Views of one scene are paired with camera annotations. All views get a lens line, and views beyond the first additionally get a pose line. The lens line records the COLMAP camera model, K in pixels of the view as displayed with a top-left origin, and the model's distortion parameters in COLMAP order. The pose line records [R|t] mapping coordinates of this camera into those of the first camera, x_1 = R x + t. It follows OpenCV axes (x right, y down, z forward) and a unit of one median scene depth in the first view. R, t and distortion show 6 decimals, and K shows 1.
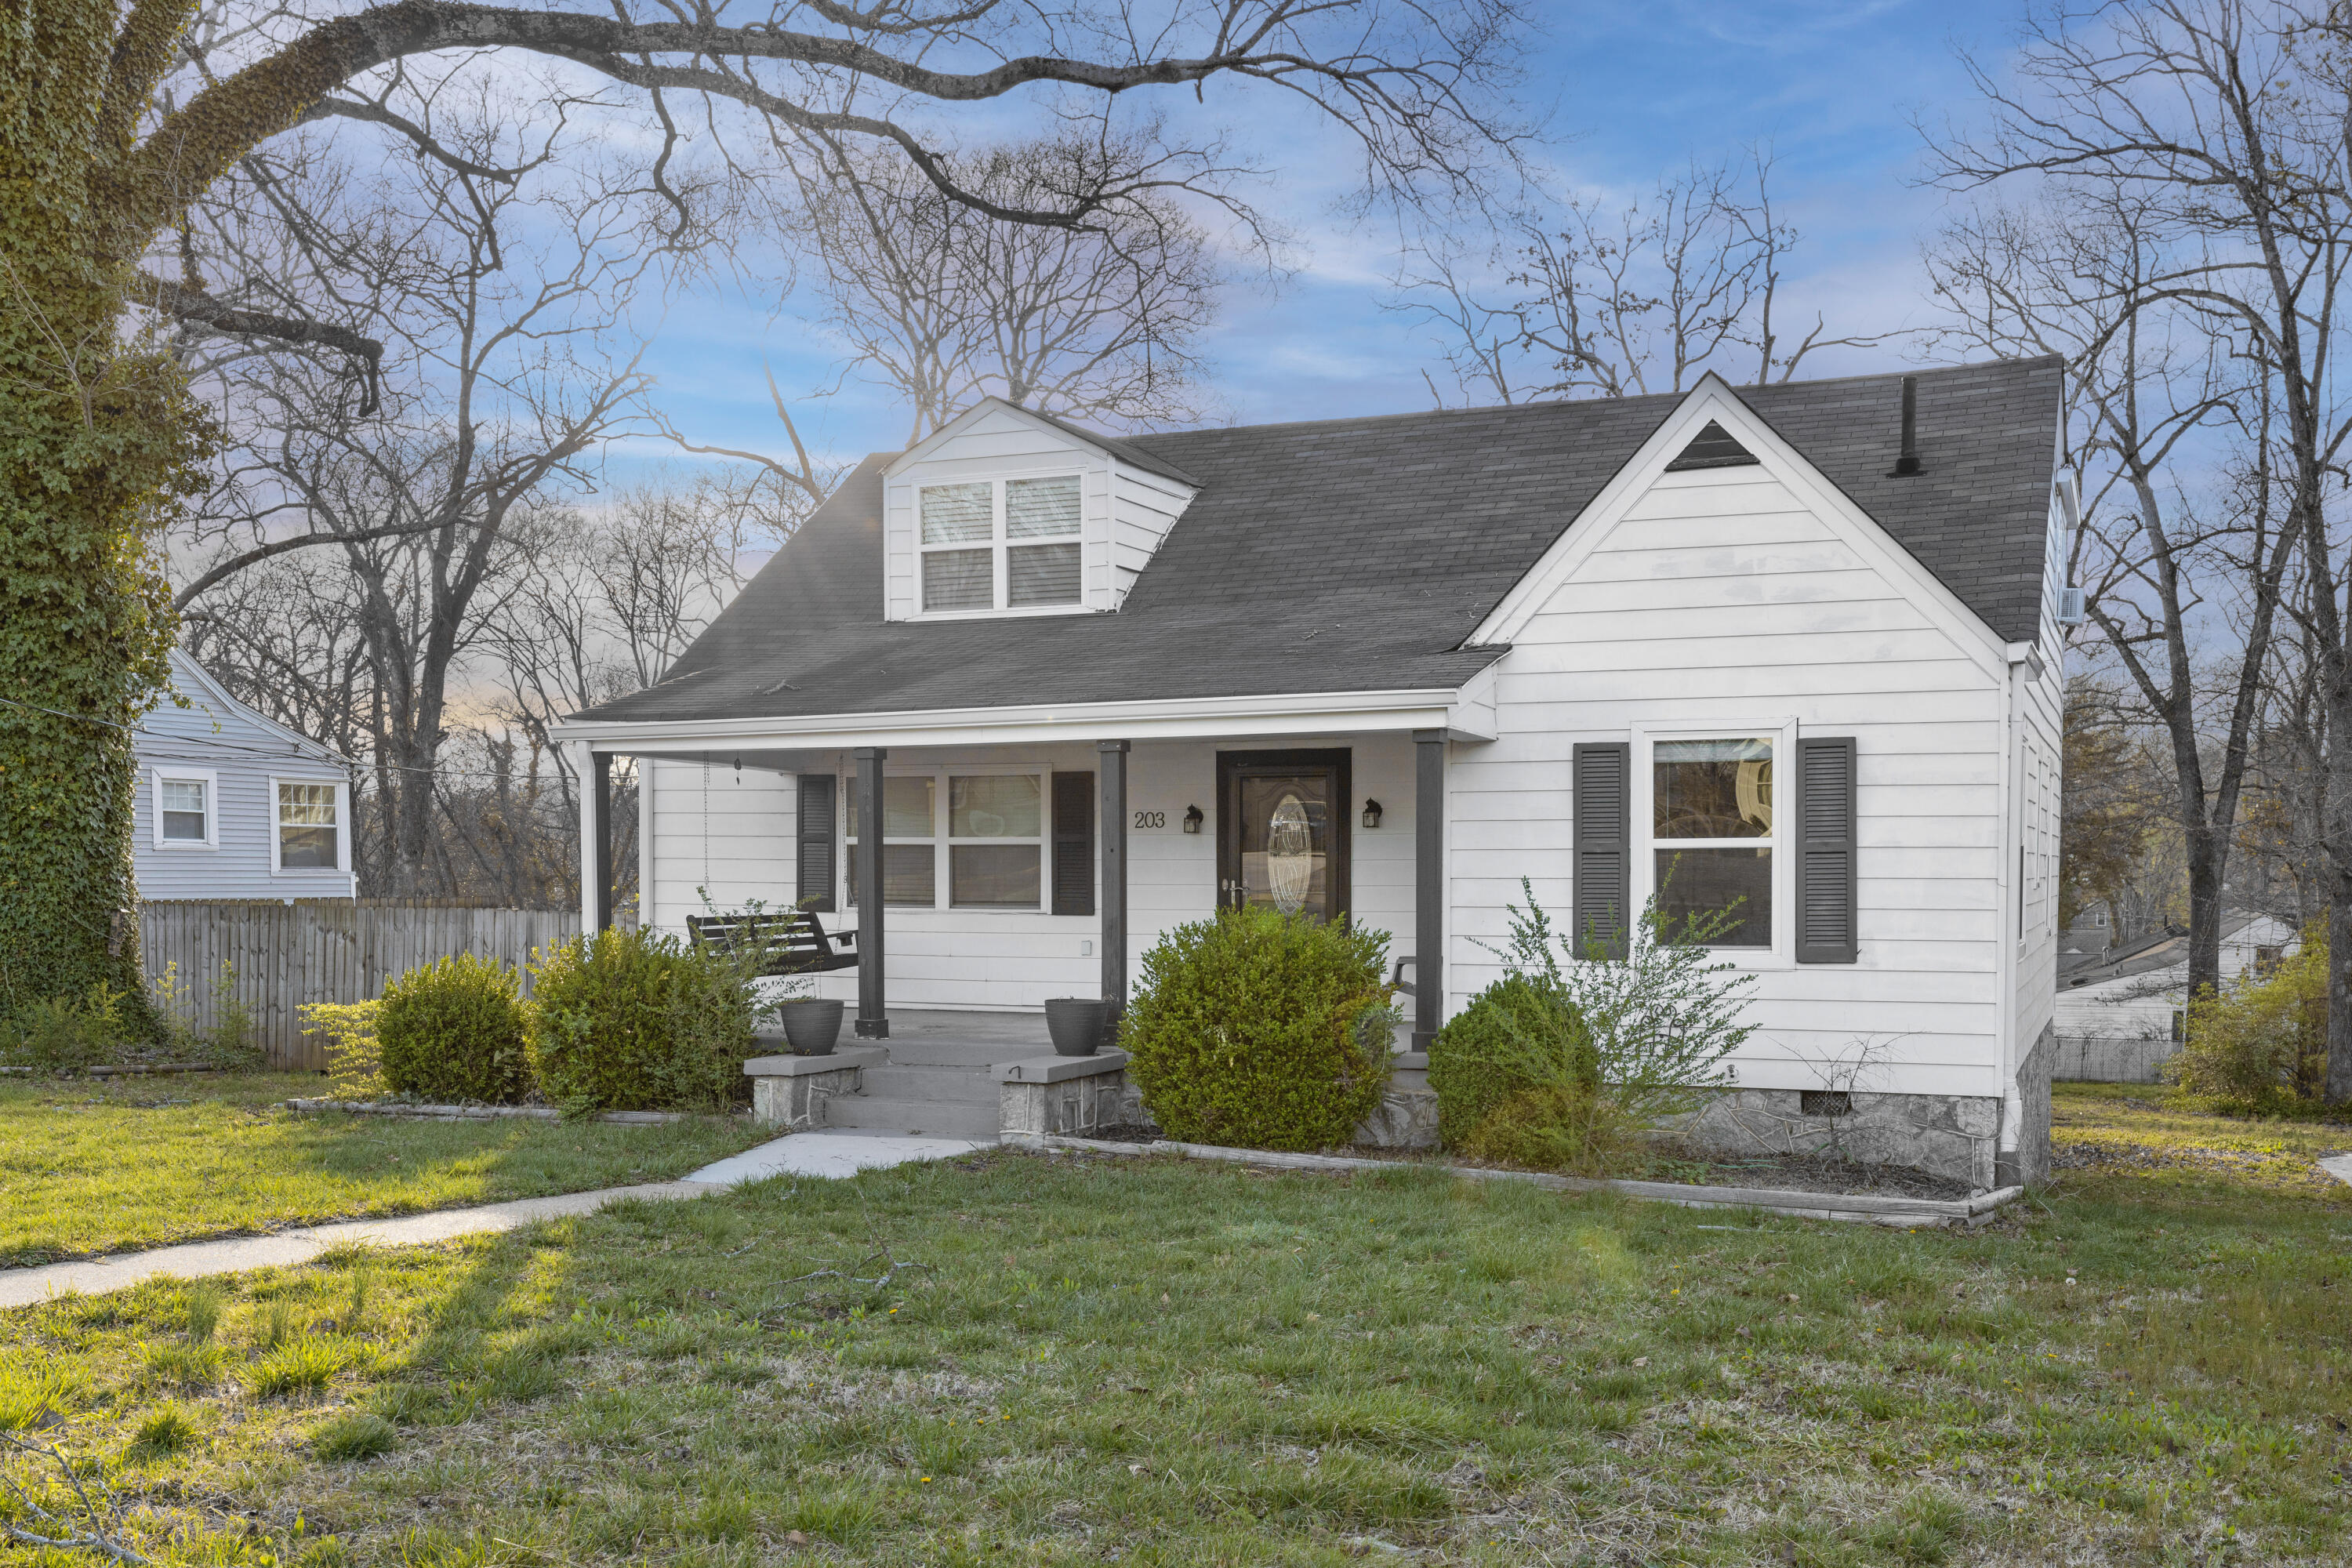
lens RADIAL K [[2278.1, 0, 1174.1], [0, 2278.1, 959.3], [0, 0, 1]] dist [0.011978, 0.010678]
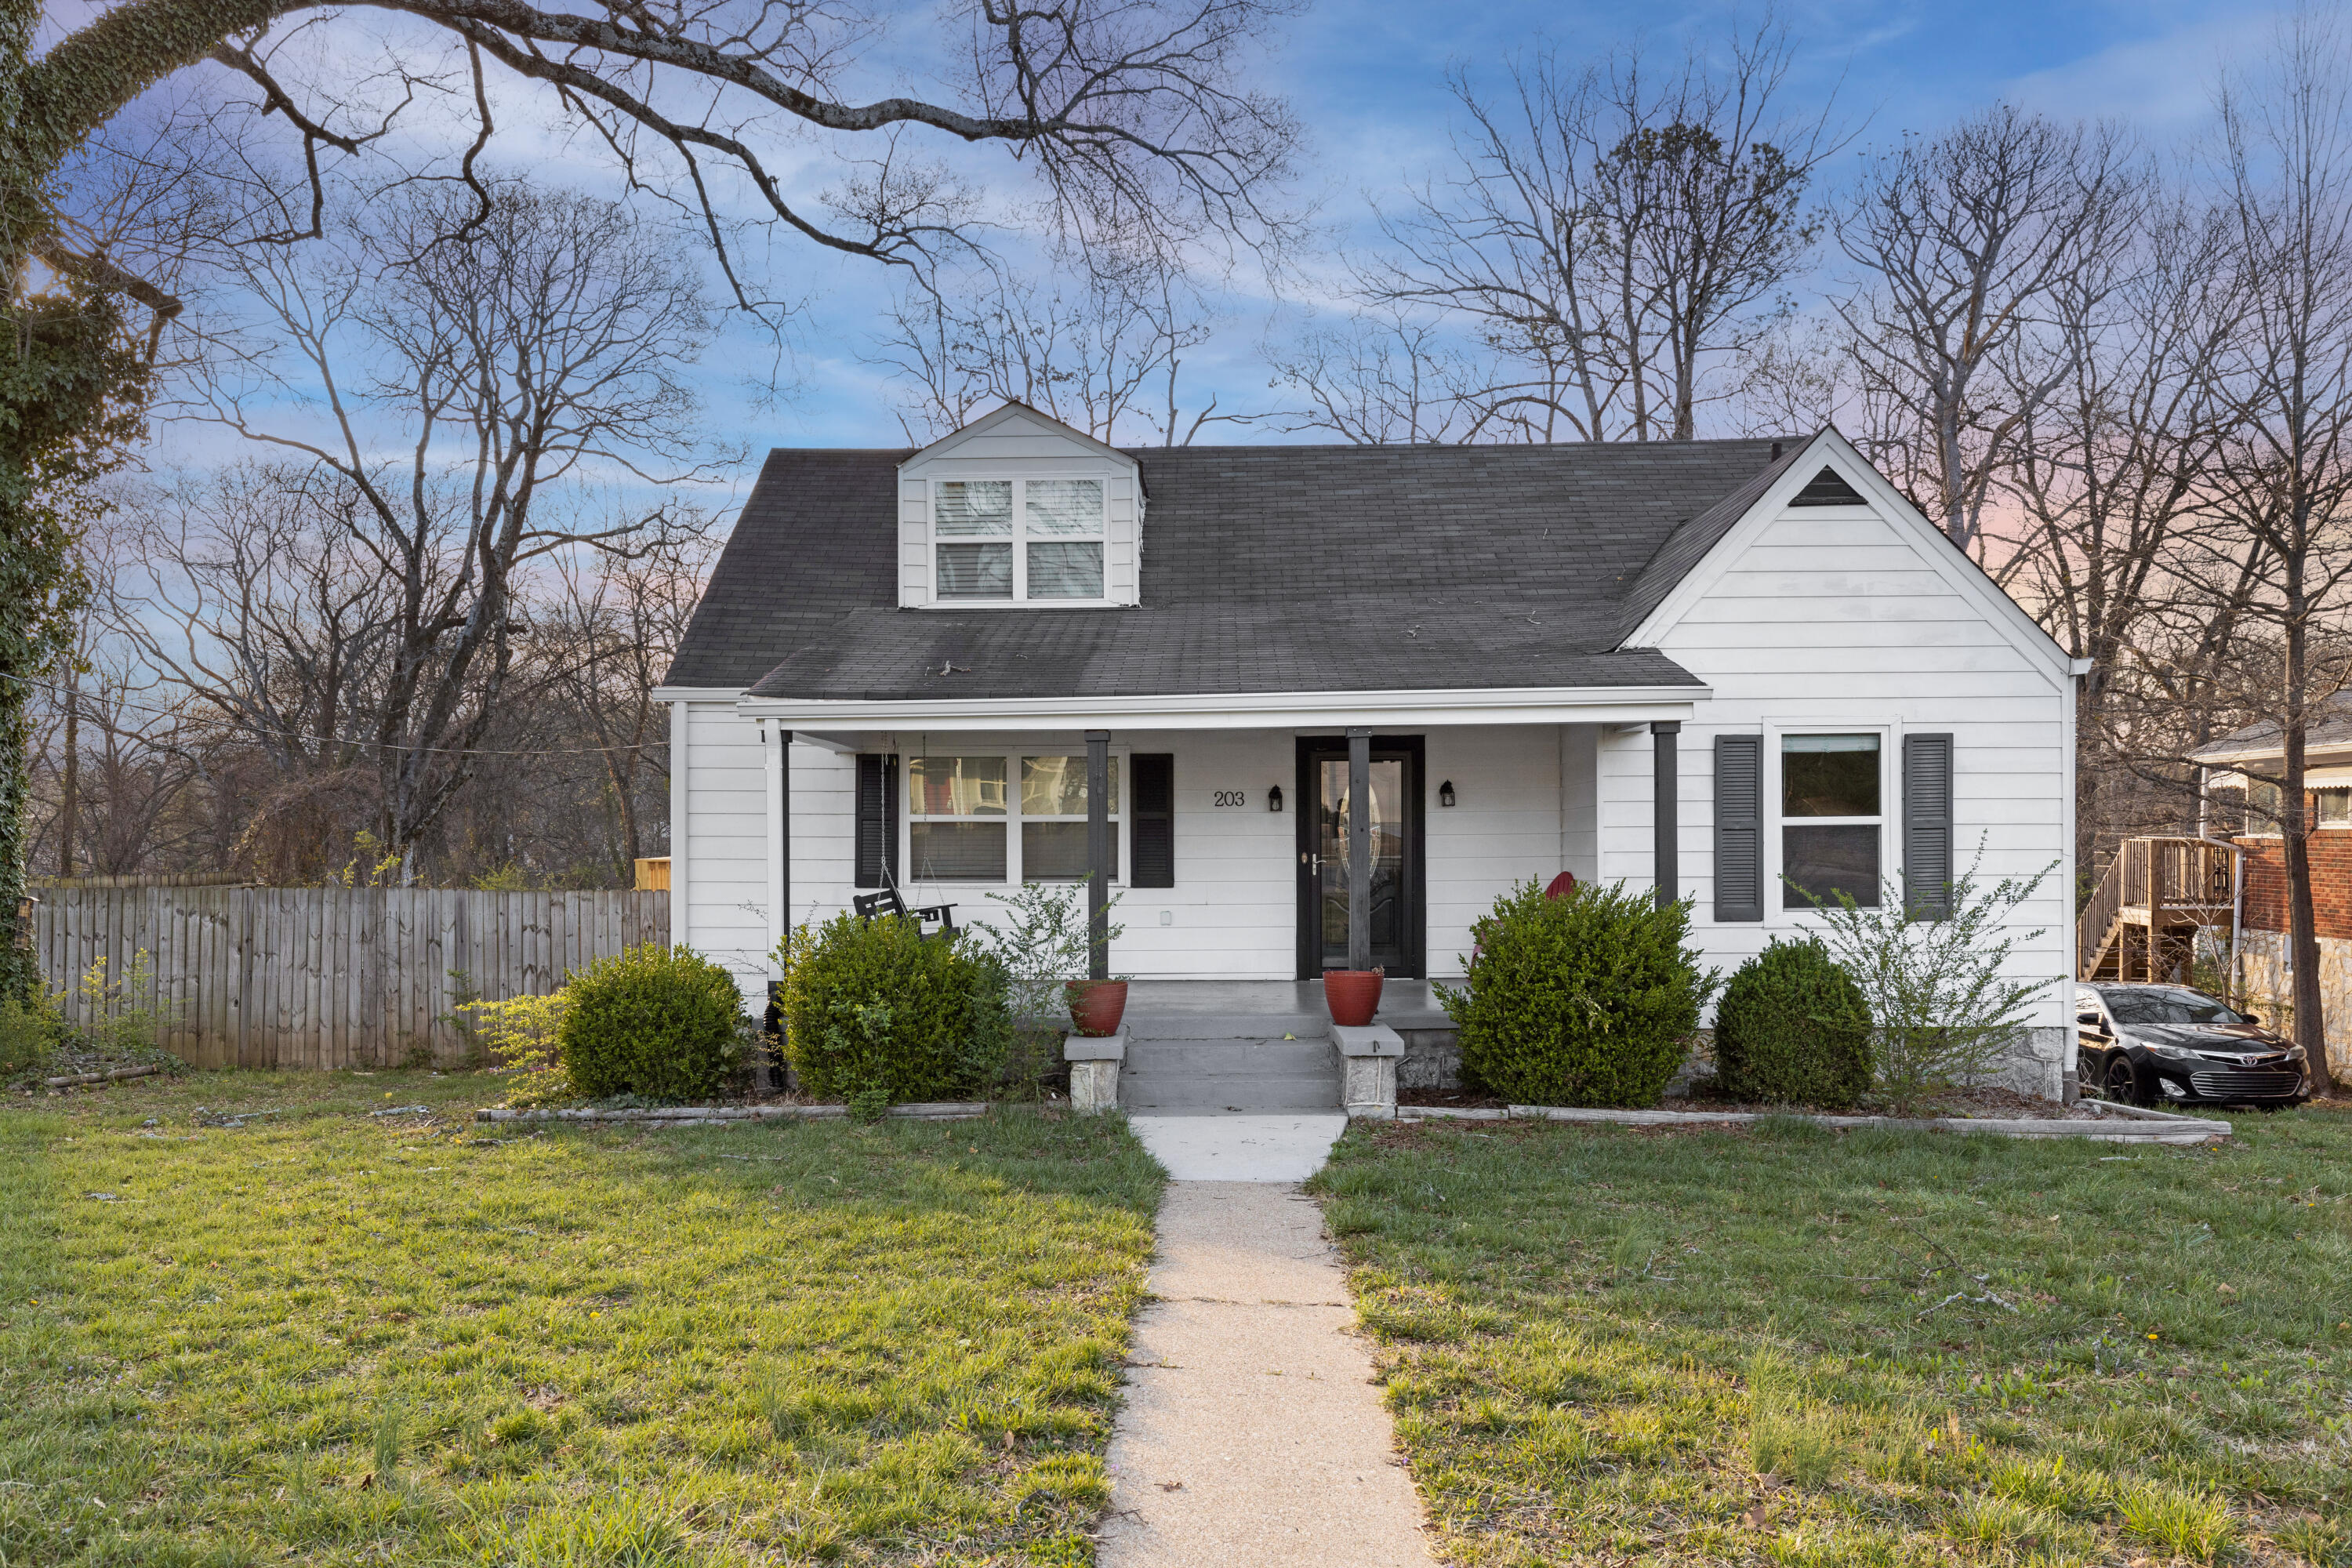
lens RADIAL K [[1839.4, 0, 1177.2], [0, 1839.4, 834.3], [0, 0, 1]] dist [0.004912, -0.001126]
pose [[0.931425, -0.006690, 0.363871, -0.339625], [0.019916, 0.999270, -0.032607, -0.015721], [-0.363387, 0.037618, 0.930878, 0.188710]]
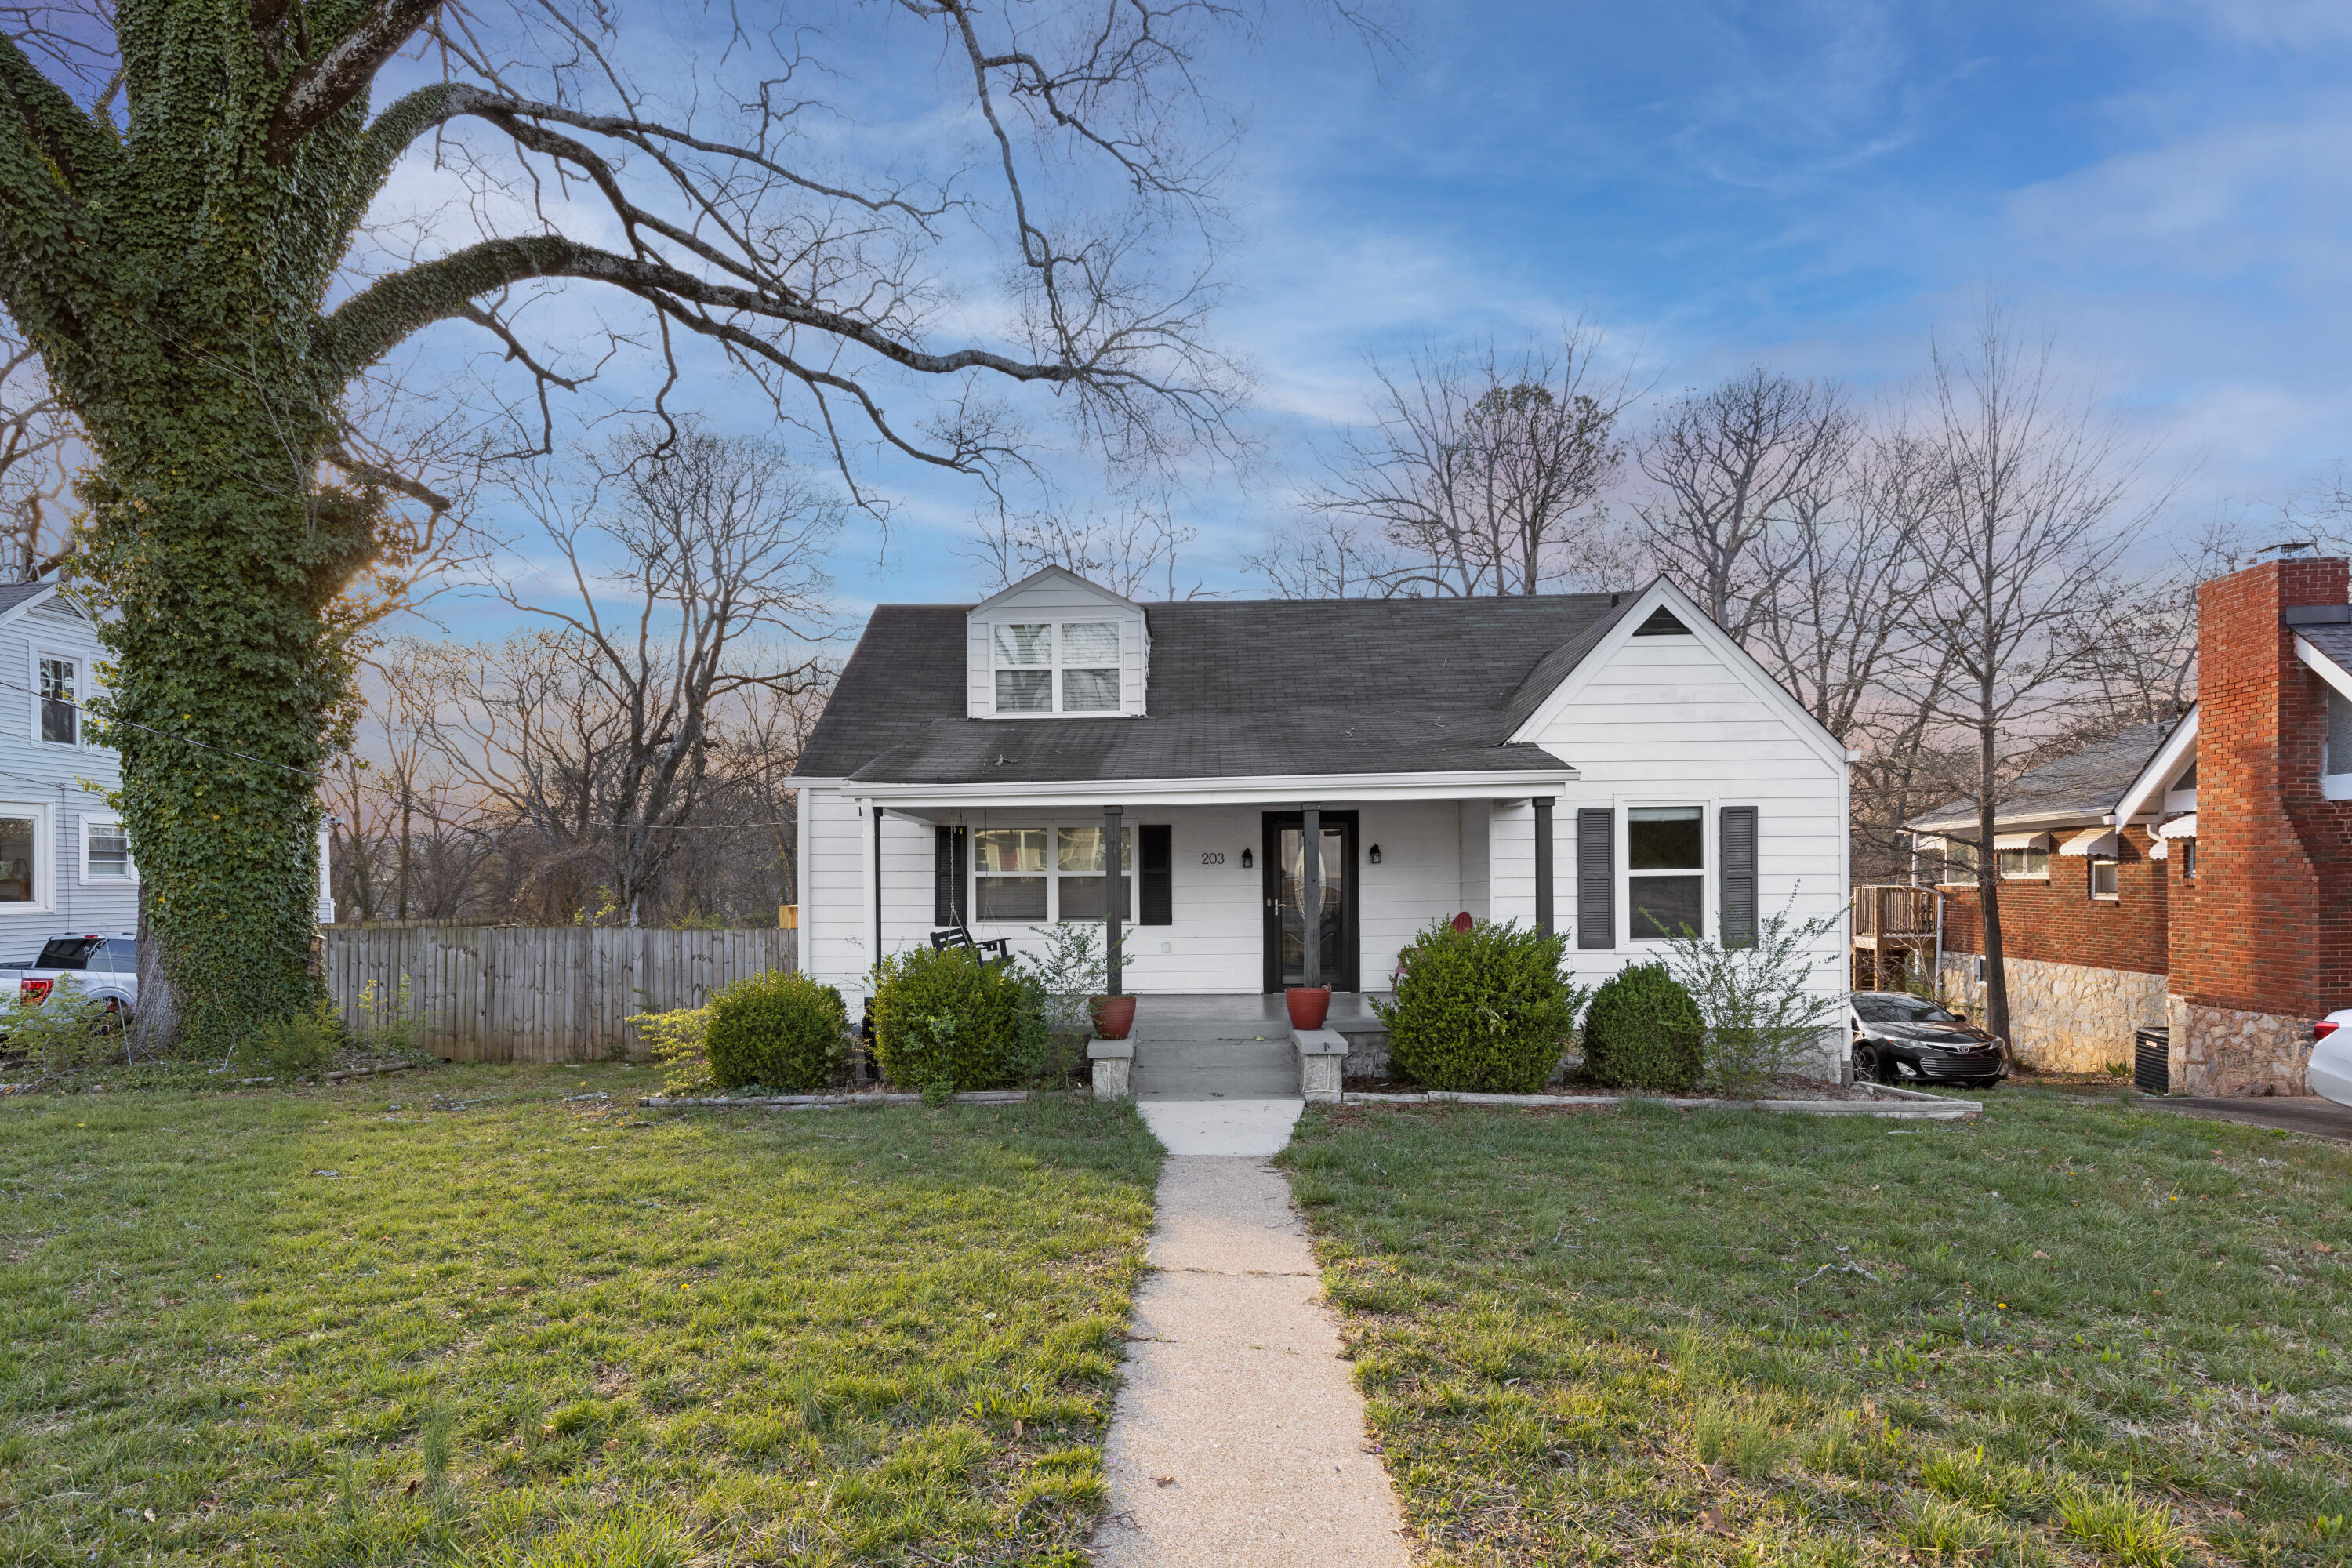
lens RADIAL K [[1265.7, 0, 1171.3], [0, 1265.7, 887.7], [0, 0, 1]] dist [0.000227, 0.000642]
pose [[0.932814, -0.011051, 0.360189, -0.315056], [0.024265, 0.999187, -0.032185, -0.016667], [-0.359540, 0.038763, 0.932324, 0.247948]]
